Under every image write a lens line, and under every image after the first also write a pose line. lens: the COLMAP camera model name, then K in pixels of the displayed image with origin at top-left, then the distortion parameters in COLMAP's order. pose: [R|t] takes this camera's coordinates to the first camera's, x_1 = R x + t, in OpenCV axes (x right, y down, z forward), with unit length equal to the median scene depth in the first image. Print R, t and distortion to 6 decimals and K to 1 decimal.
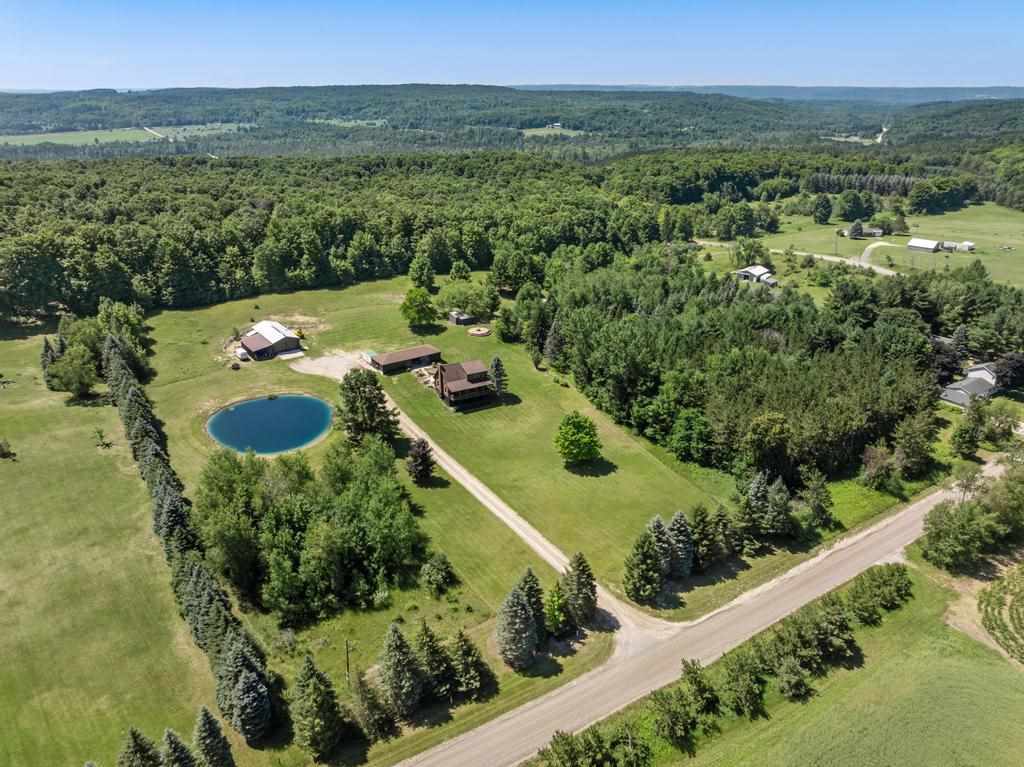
lens RADIAL K [[724.4, 0, 513.9], [0, 724.4, 388.2], [0, 0, 1]] dist [-0.039906, -0.001000]
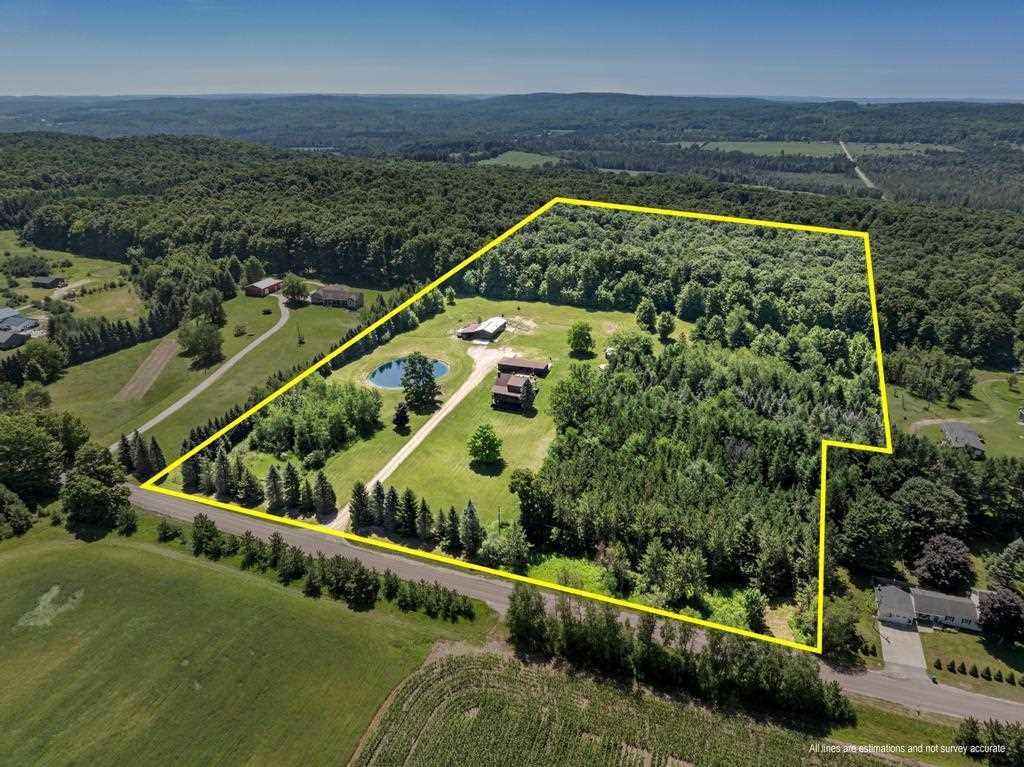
lens RADIAL K [[724.4, 0, 515.5], [0, 724.4, 379.8], [0, 0, 1]] dist [-0.039906, -0.001000]
pose [[0.590252, 0.295431, -0.751215, 0.759740], [-0.309922, 0.942236, 0.127040, -0.161021], [0.745353, 0.157832, 0.647717, 0.095765]]
